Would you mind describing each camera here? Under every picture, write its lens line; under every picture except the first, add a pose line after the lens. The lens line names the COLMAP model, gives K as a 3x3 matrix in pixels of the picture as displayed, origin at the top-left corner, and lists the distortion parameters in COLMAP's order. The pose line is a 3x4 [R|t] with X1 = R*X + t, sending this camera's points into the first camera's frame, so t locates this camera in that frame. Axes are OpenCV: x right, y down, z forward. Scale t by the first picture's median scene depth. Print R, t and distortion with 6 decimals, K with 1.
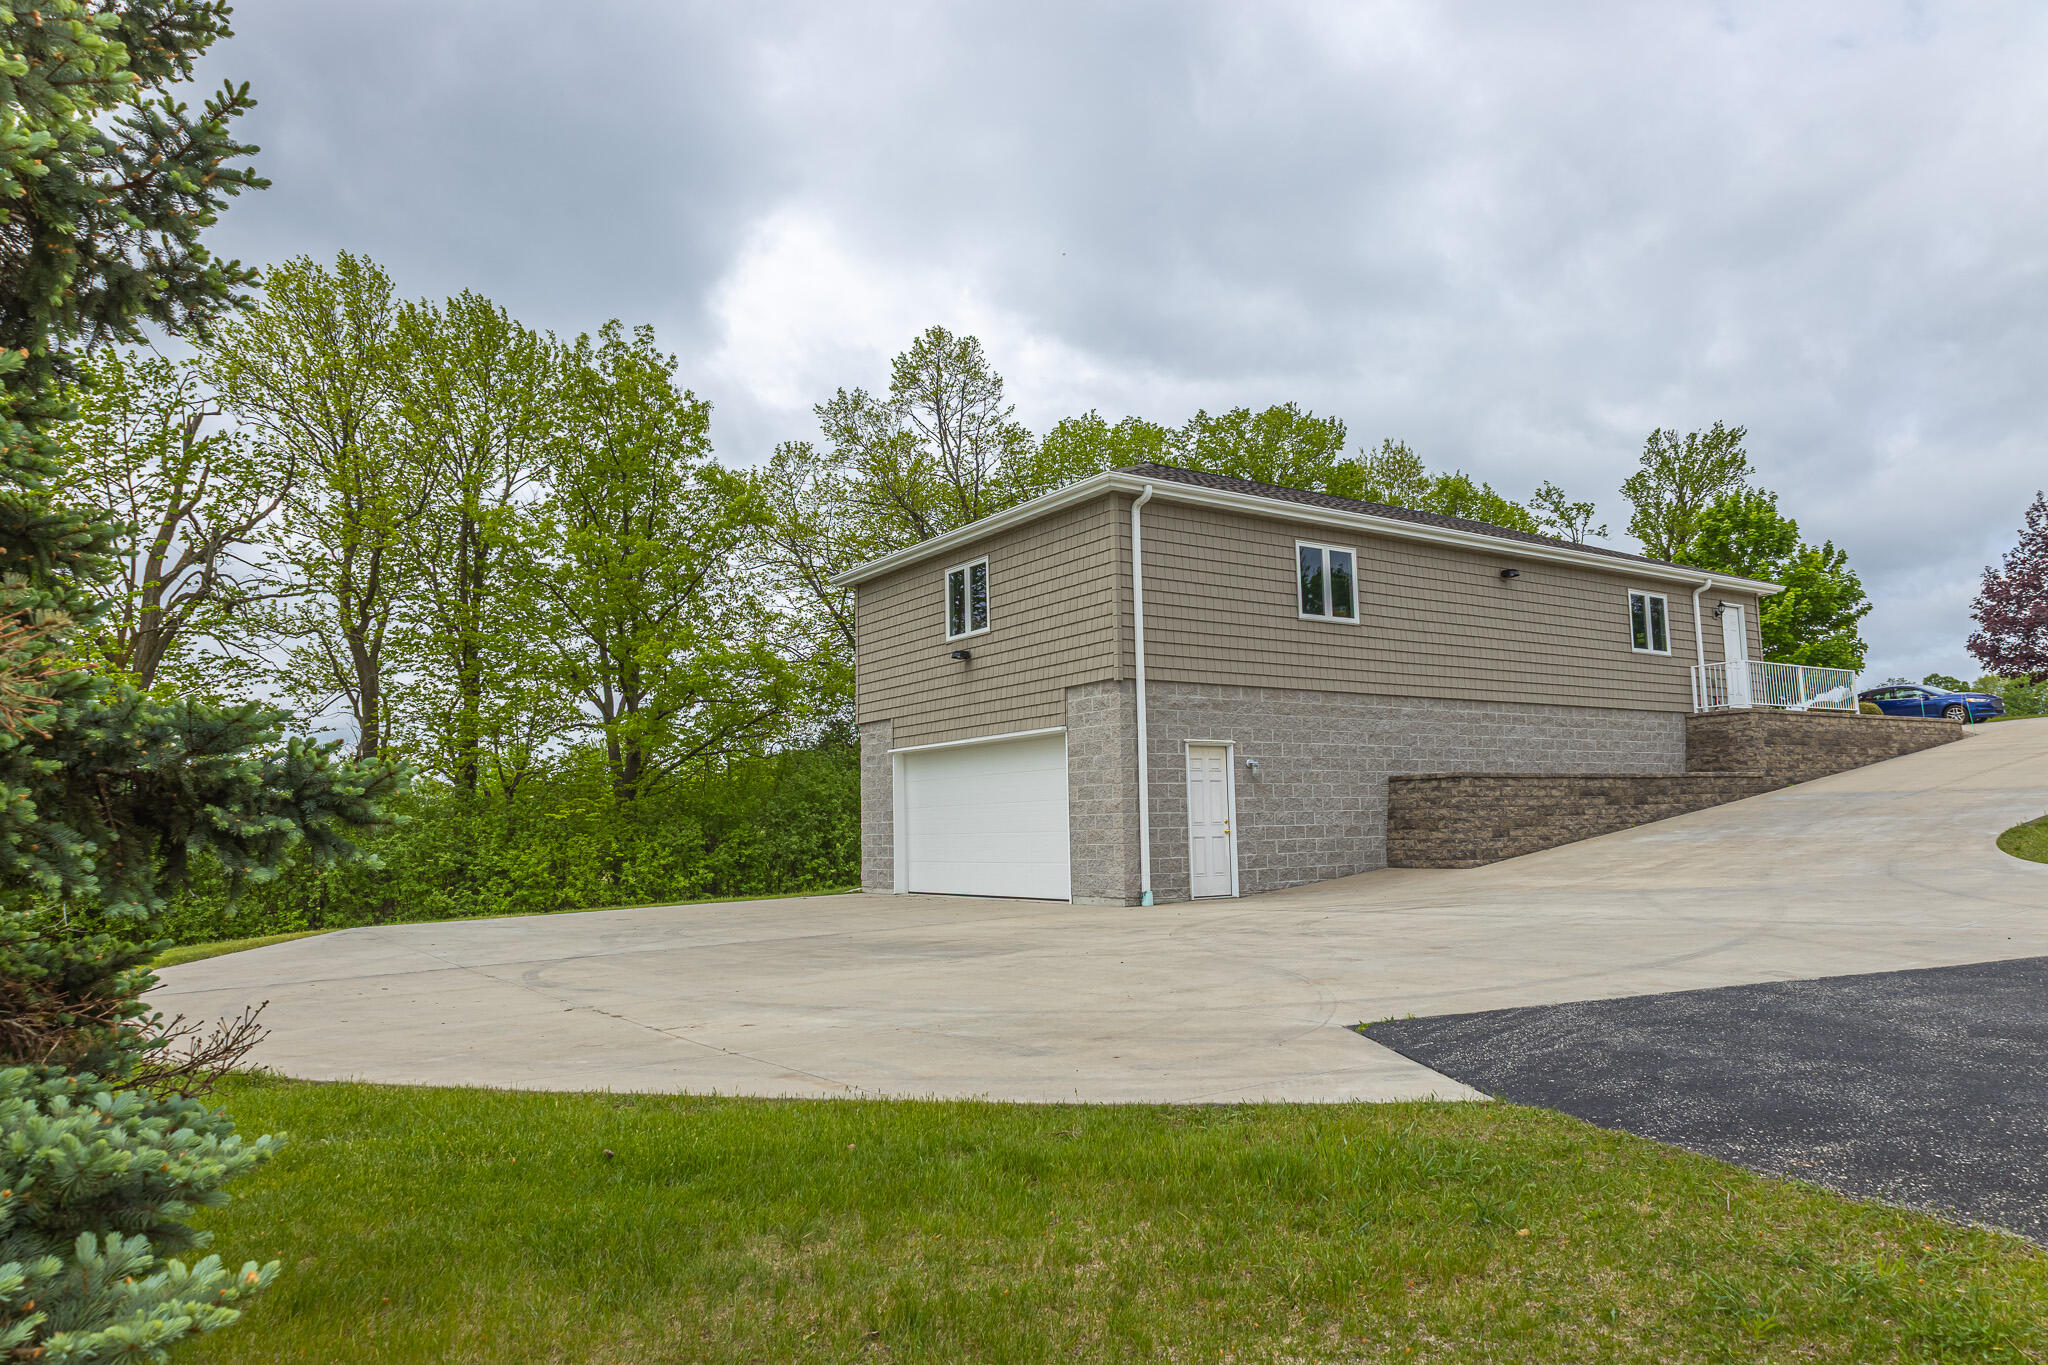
lens RADIAL K [[1328.6, 0, 1024.0], [0, 1328.6, 682.5], [0, 0, 1]] dist [0.000387, 0.000162]
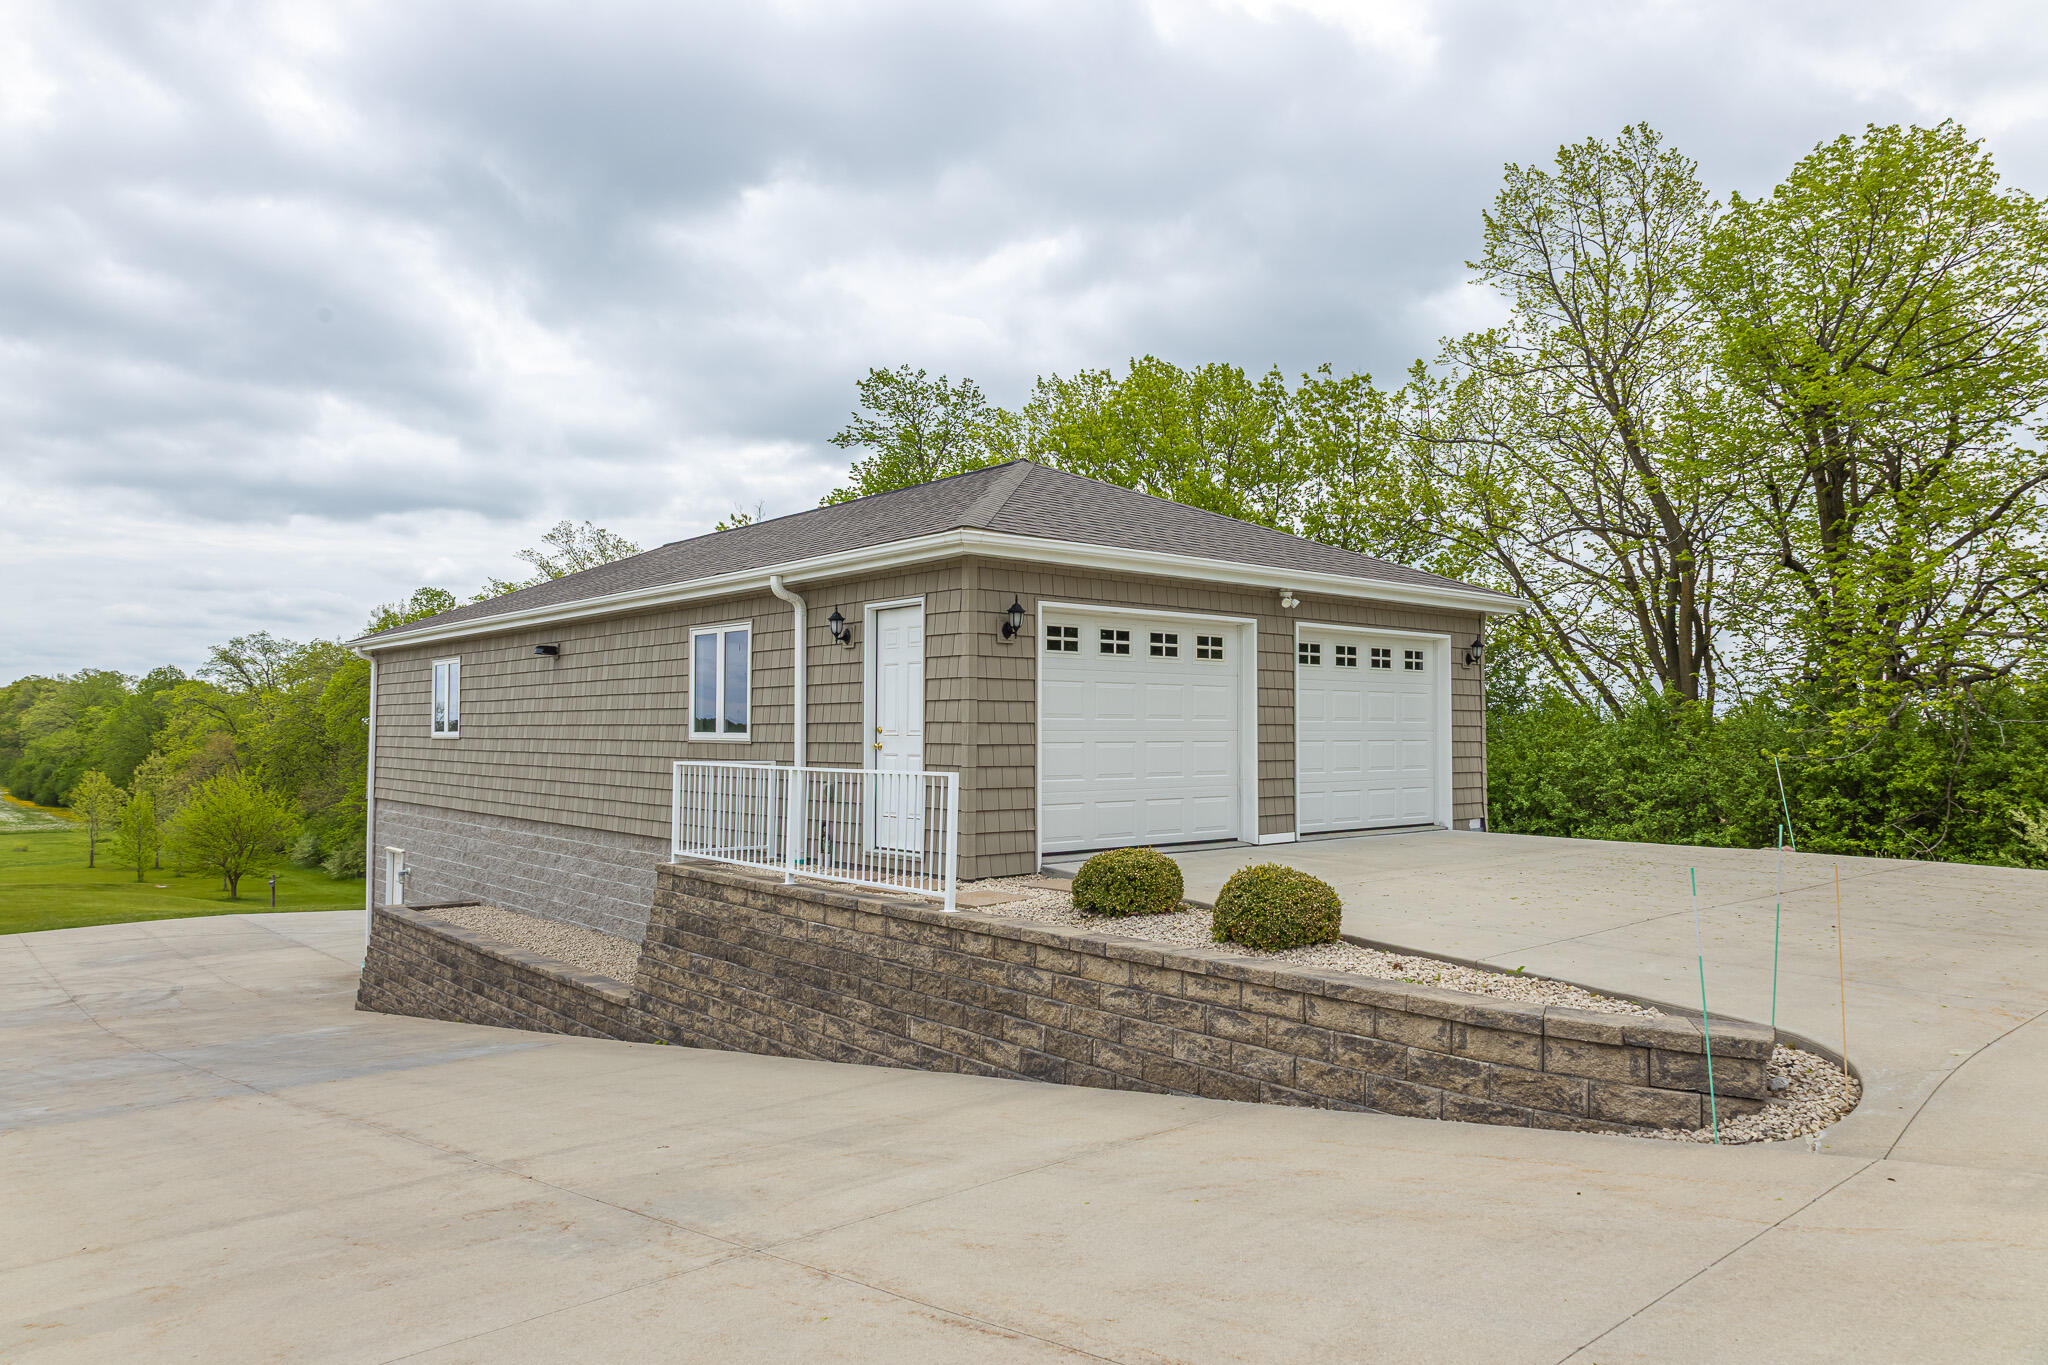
lens RADIAL K [[1328.6, 0, 1024.0], [0, 1328.6, 682.5], [0, 0, 1]] dist [0.000387, 0.000162]
pose [[0.120460, -0.015280, -0.992601, 1.102491], [0.104370, 0.994535, -0.002644, -0.032966], [0.987216, -0.103280, 0.121396, 1.138321]]
